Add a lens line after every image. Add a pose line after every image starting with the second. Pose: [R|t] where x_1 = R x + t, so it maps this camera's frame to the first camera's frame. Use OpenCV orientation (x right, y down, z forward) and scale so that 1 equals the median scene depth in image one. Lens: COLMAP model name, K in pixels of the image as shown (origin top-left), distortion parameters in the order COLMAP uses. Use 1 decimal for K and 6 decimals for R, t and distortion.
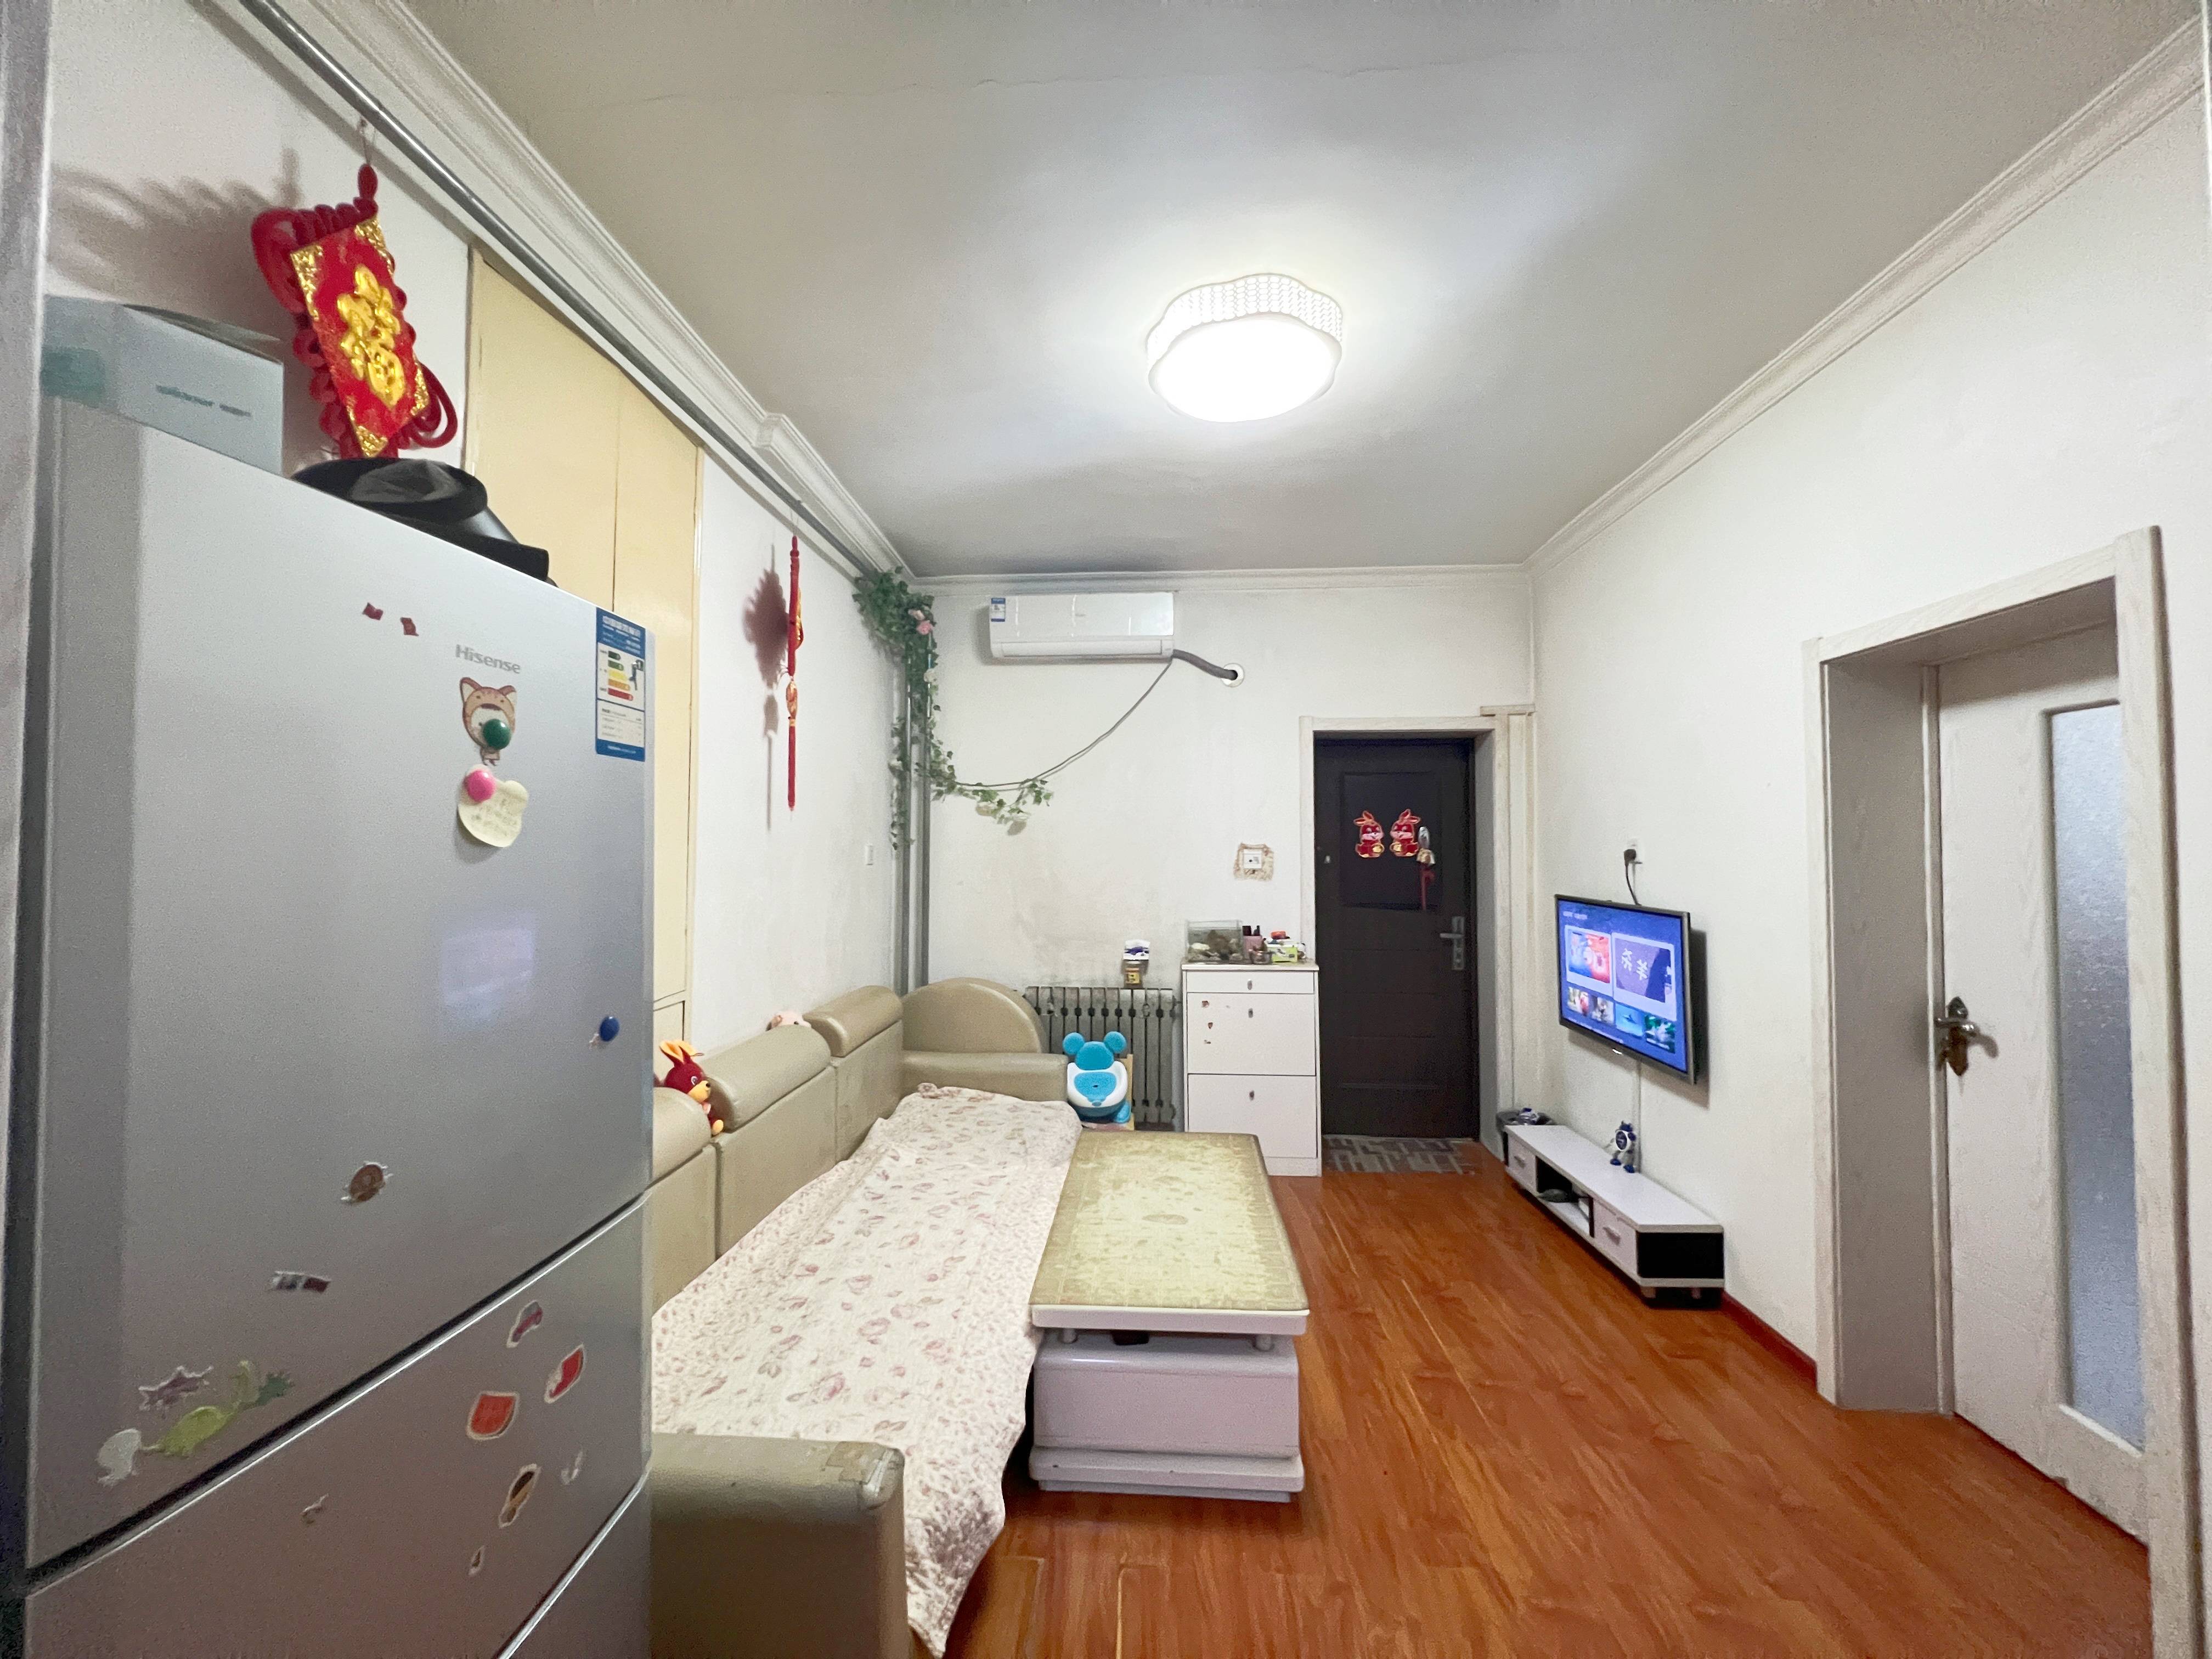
lens RADIAL K [[884.5, 0, 1114.3], [0, 884.5, 828.1], [0, 0, 1]] dist [-0.002039, 0.000643]
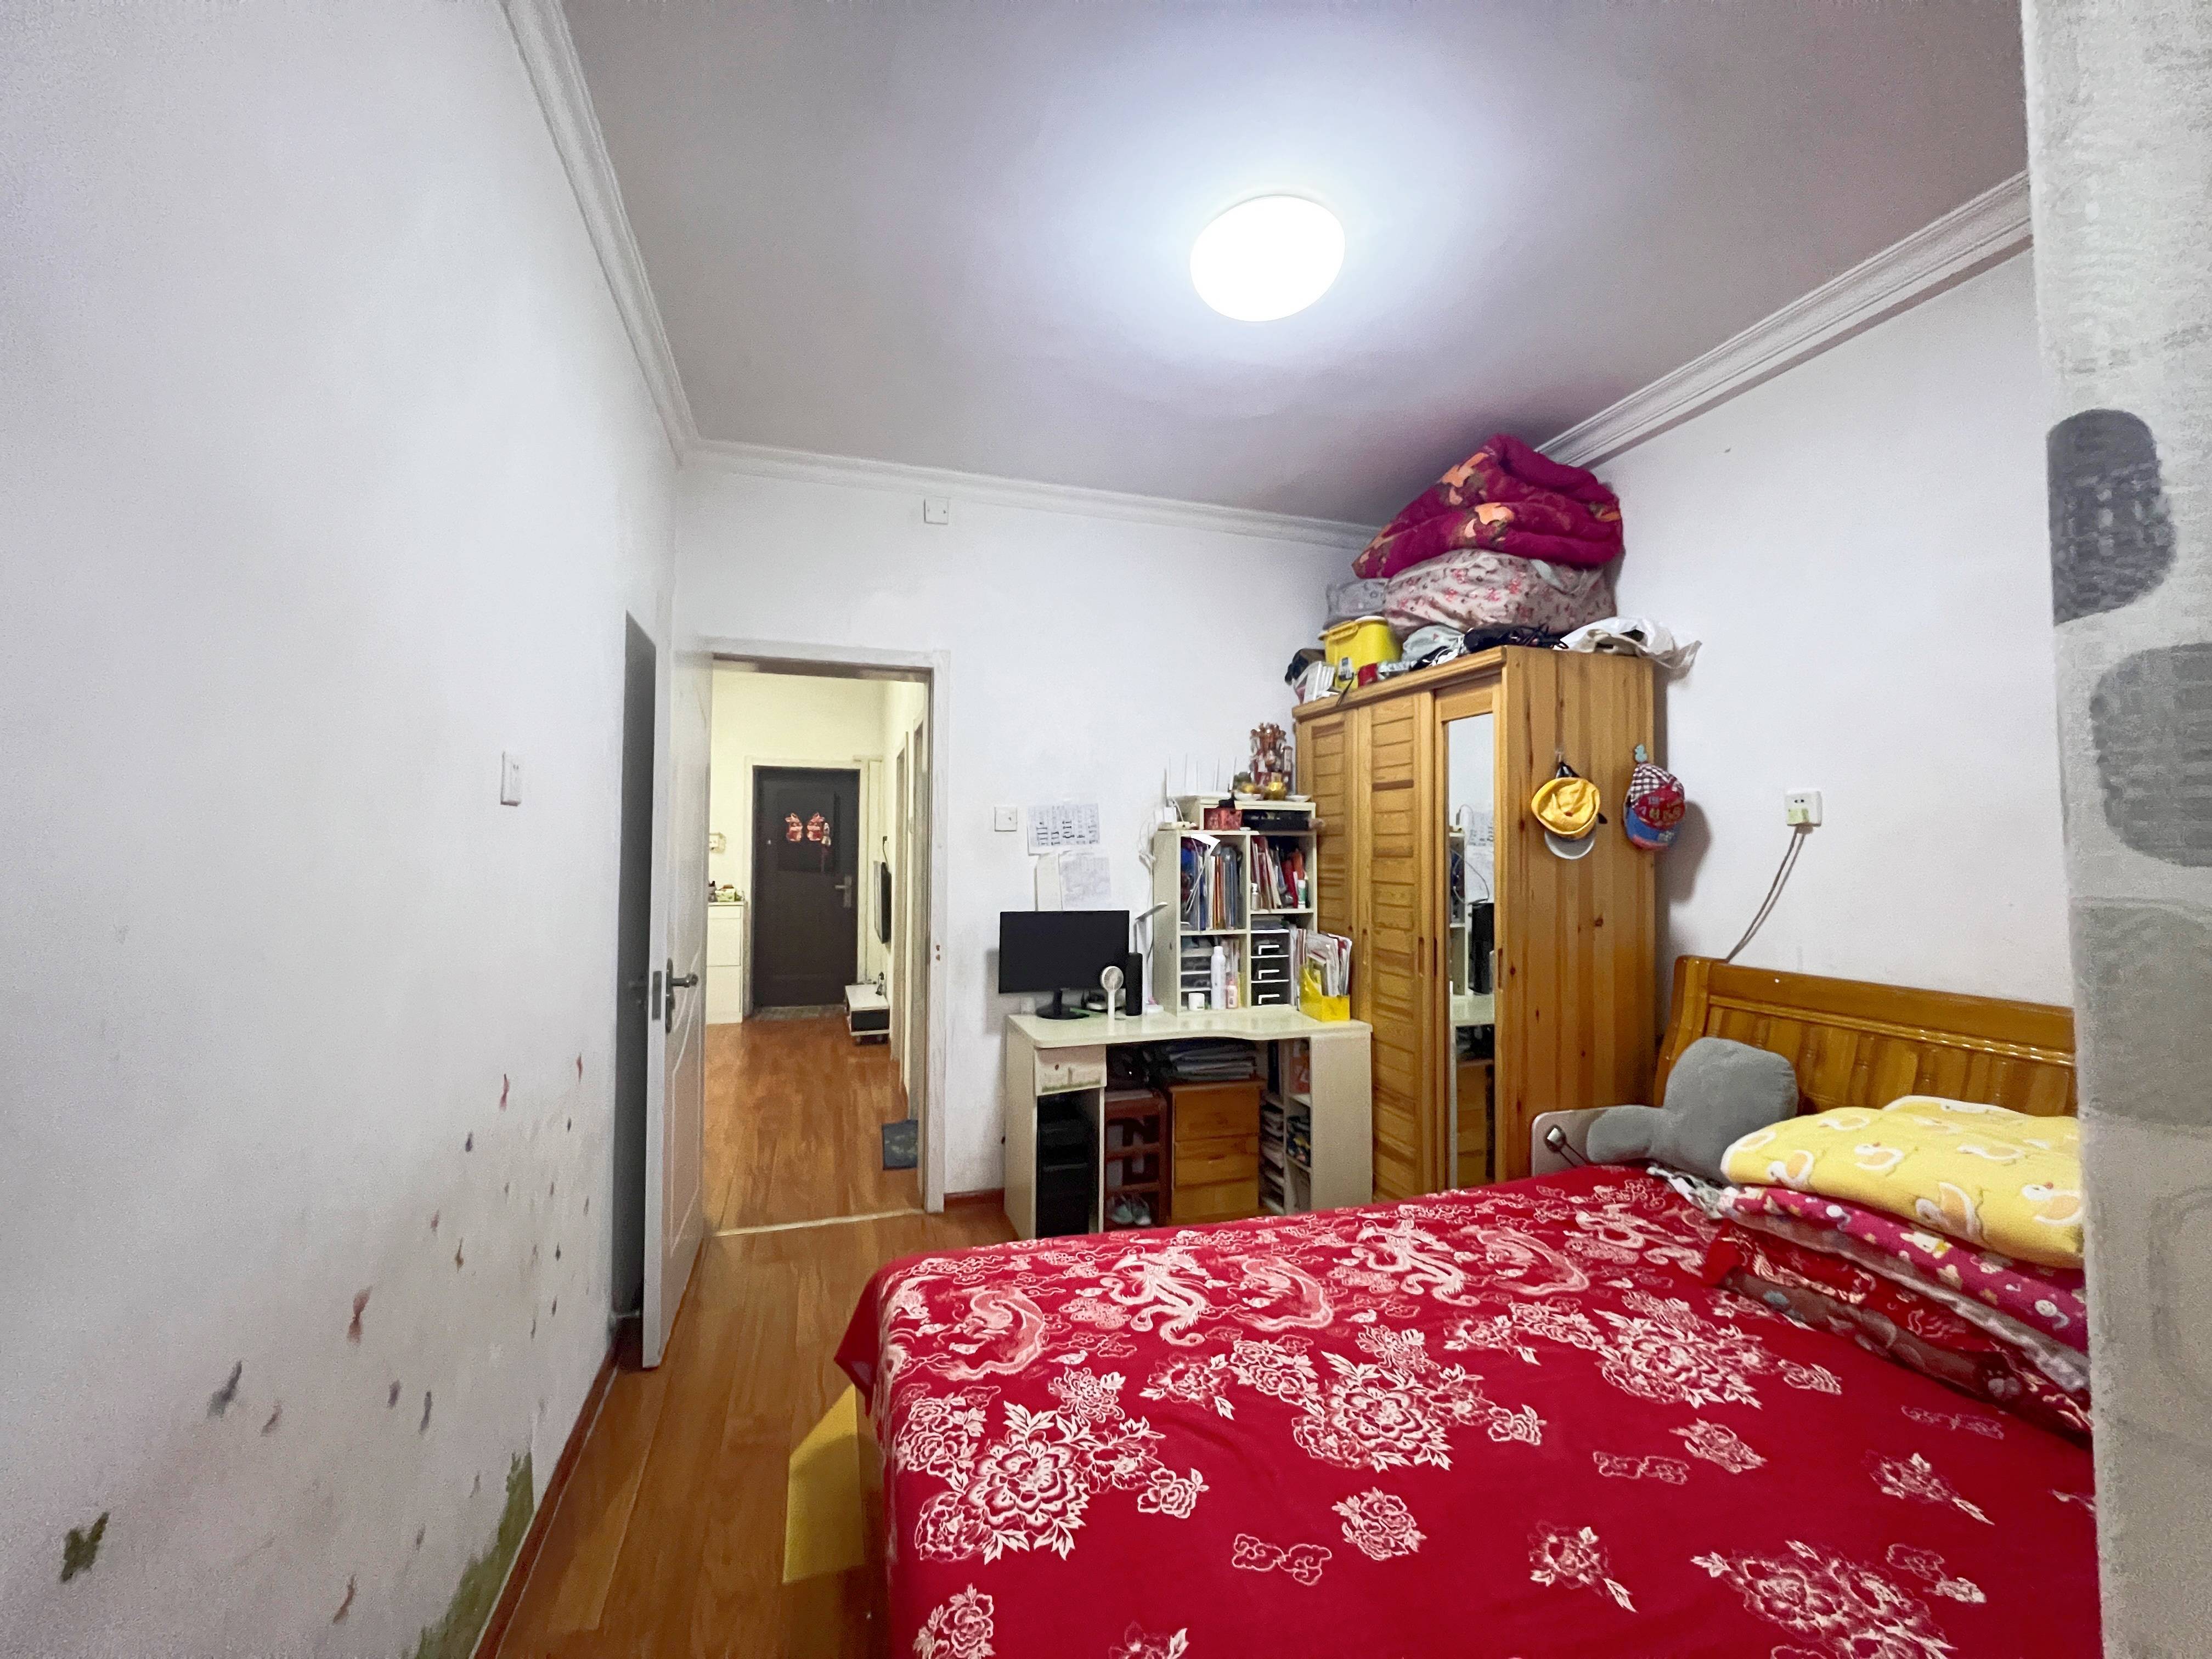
lens RADIAL K [[884.5, 0, 1099.0], [0, 884.5, 824.7], [0, 0, 1]] dist [-0.002039, 0.000643]
pose [[0.937941, 0.015107, 0.346466, 0.339990], [-0.015221, 0.999881, -0.002391, -0.003965], [-0.346461, -0.003031, 0.938060, -1.053465]]
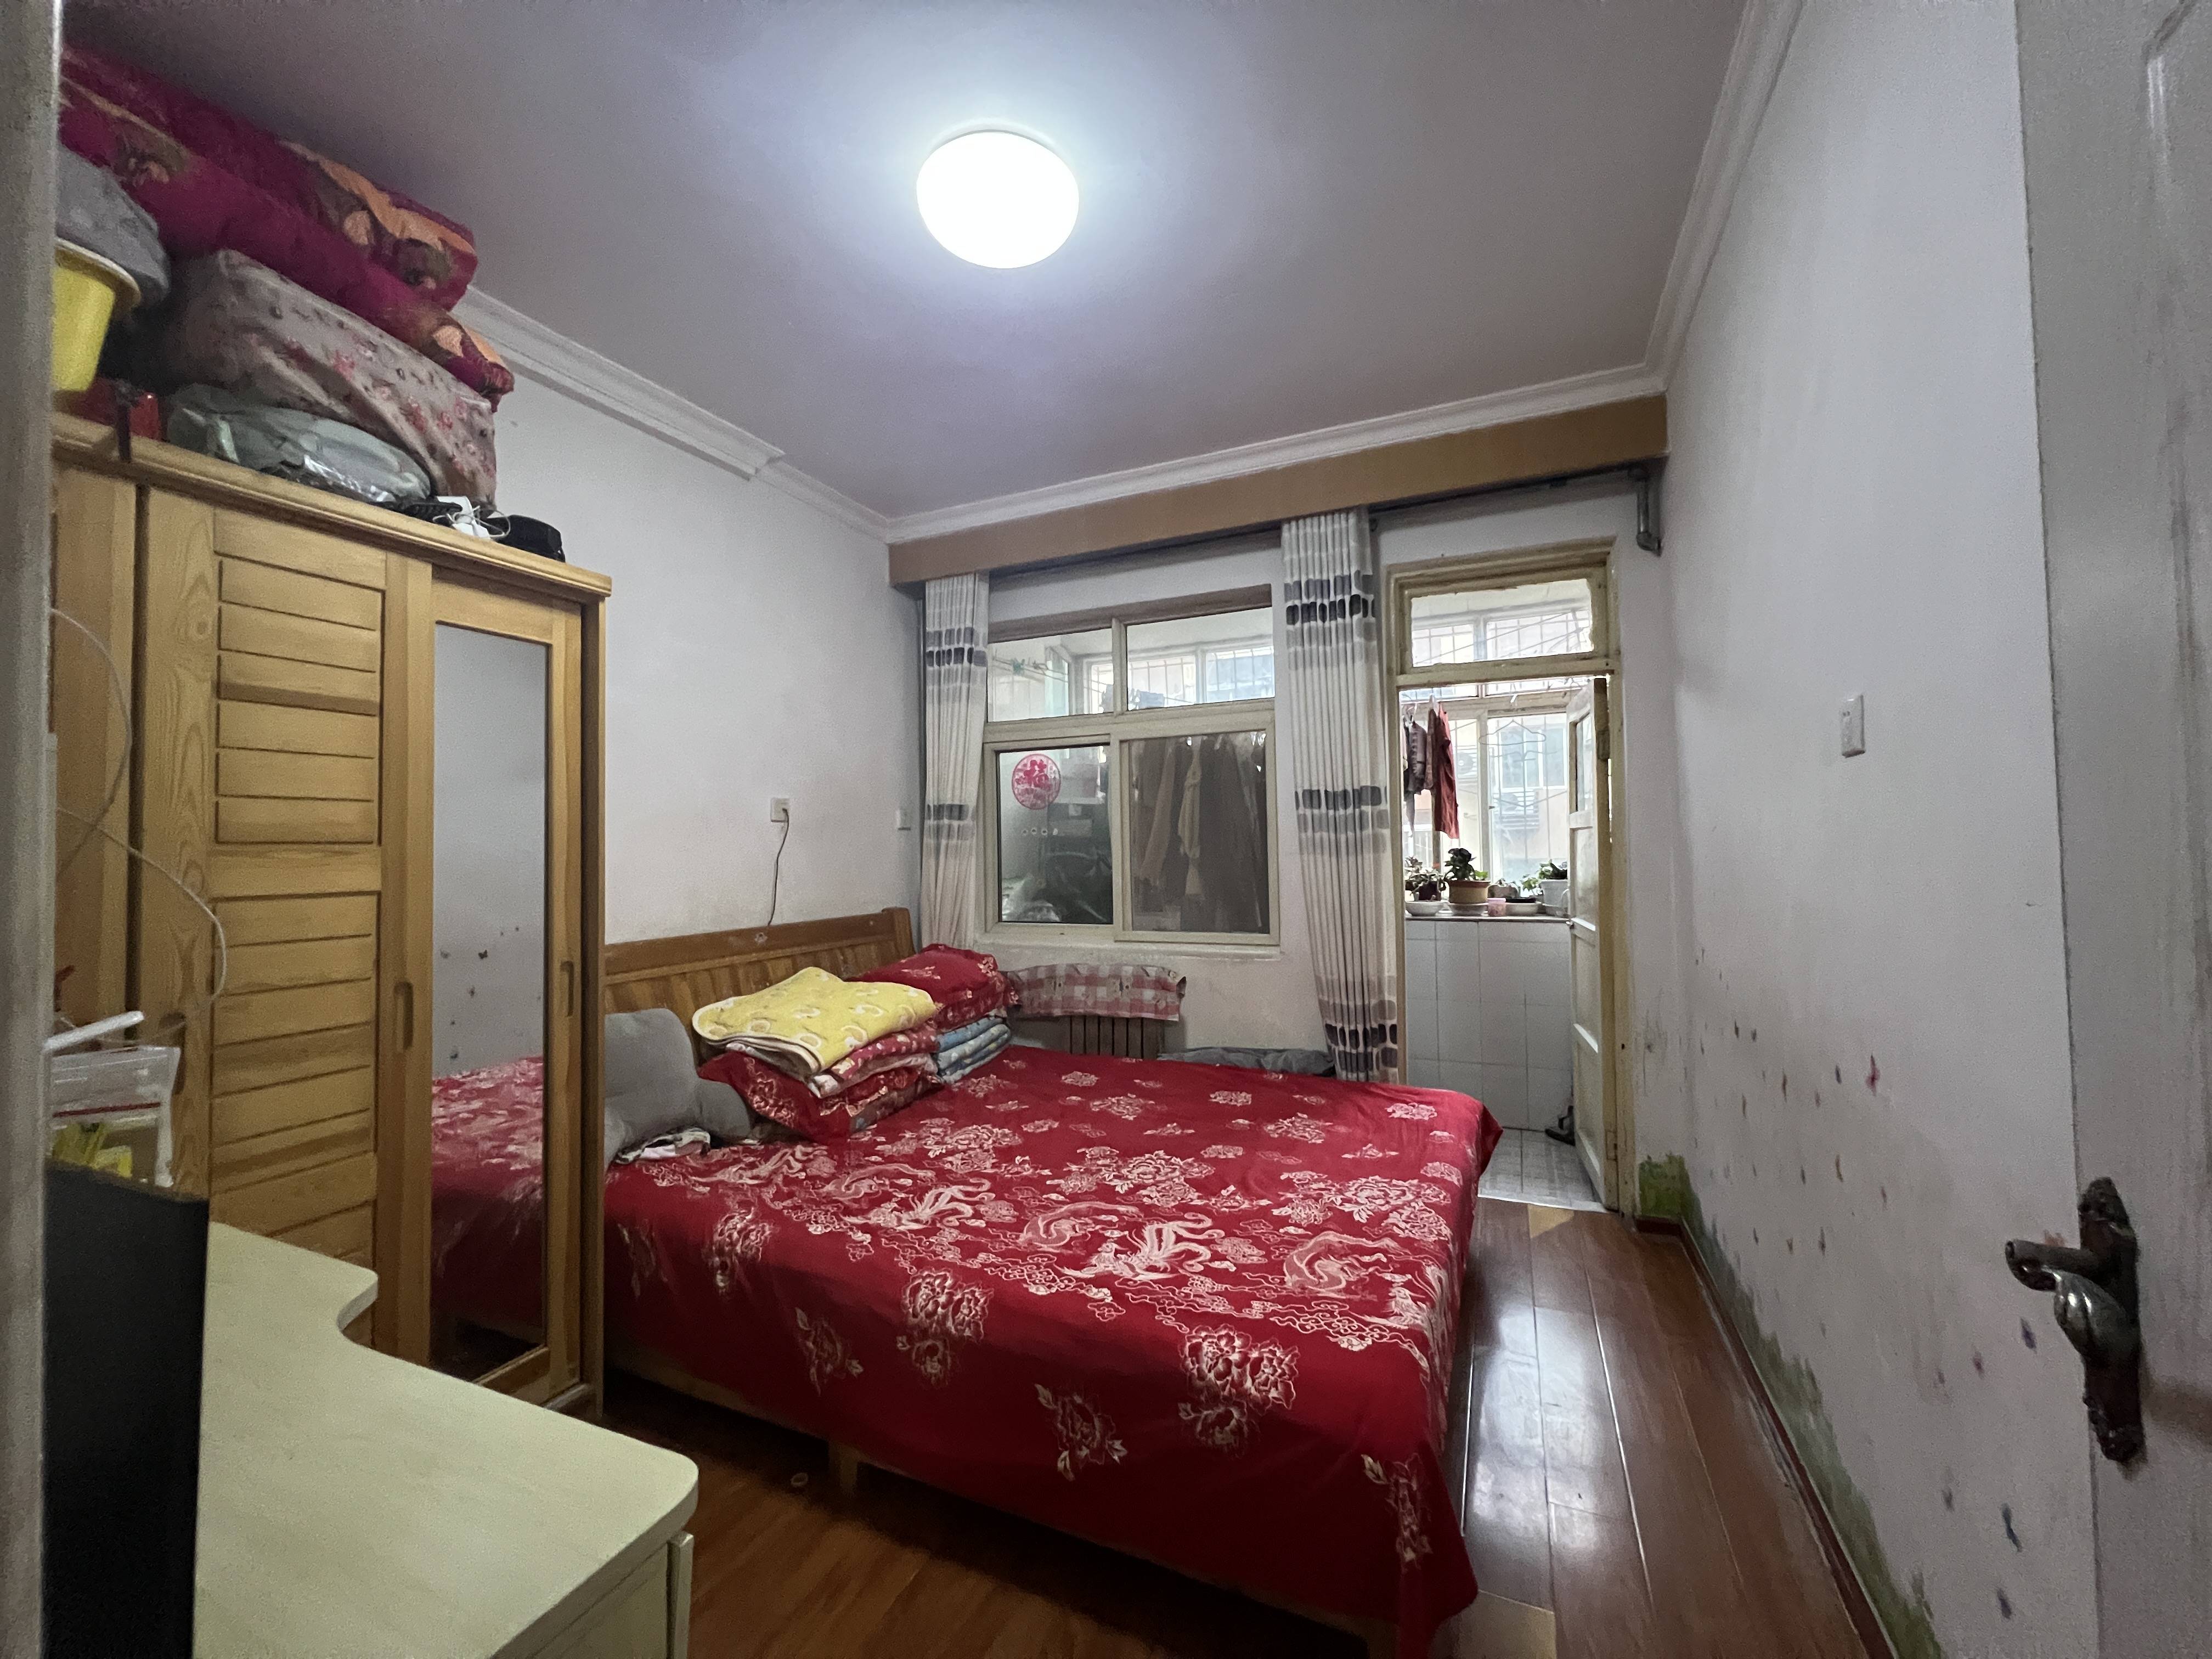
lens RADIAL K [[884.5, 0, 1107.5], [0, 884.5, 832.3], [0, 0, 1]] dist [-0.002039, 0.000643]
pose [[-0.933827, 0.023388, 0.356961, 0.569994], [0.007403, 0.998910, -0.046081, 0.191505], [-0.357650, -0.040389, -0.932982, 3.384384]]
